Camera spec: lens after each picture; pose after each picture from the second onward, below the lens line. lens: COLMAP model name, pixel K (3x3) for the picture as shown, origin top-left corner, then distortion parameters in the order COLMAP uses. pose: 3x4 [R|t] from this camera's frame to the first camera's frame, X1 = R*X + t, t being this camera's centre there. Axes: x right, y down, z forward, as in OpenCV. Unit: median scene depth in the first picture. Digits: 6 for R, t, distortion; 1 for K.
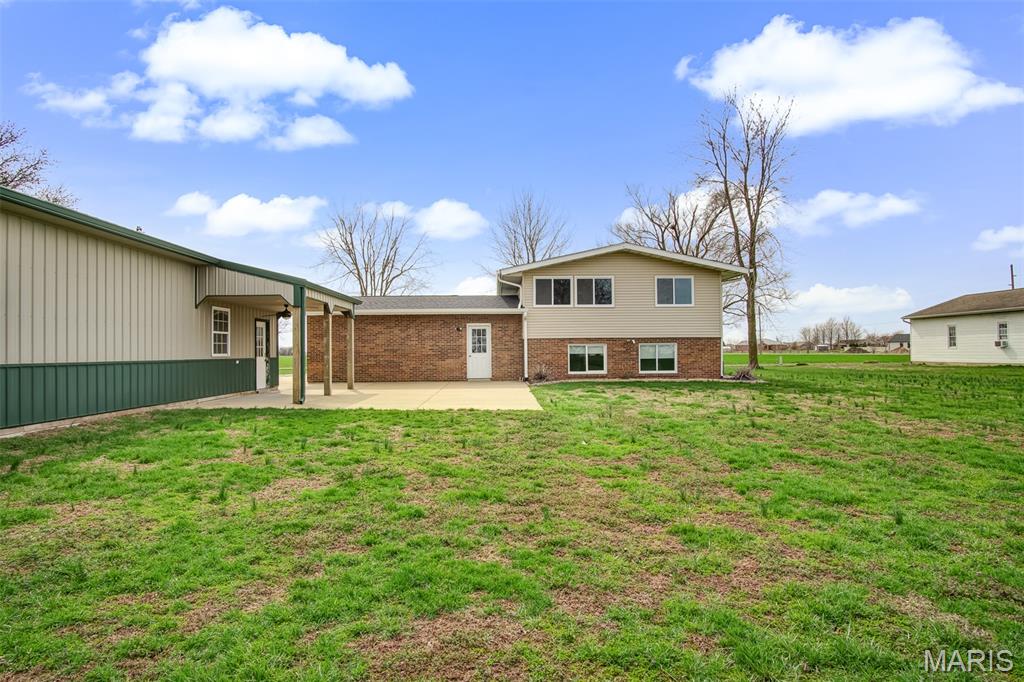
lens RADIAL K [[555.9, 0, 510.1], [0, 555.9, 346.5], [0, 0, 1]] dist [-0.017124, -0.000187]
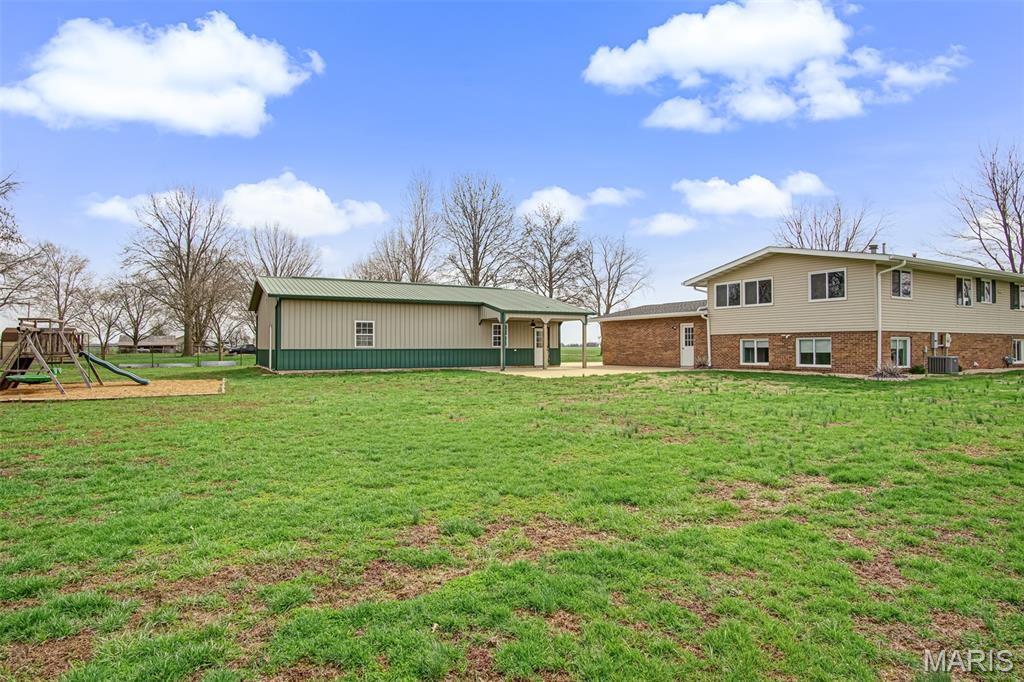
lens RADIAL K [[555.9, 0, 516.1], [0, 555.9, 340.2], [0, 0, 1]] dist [-0.017124, -0.000187]
pose [[0.497726, -0.003469, -0.867328, 0.880660], [0.008054, 0.999967, 0.000623, -0.006489], [0.867297, -0.007295, 0.497737, 0.014710]]
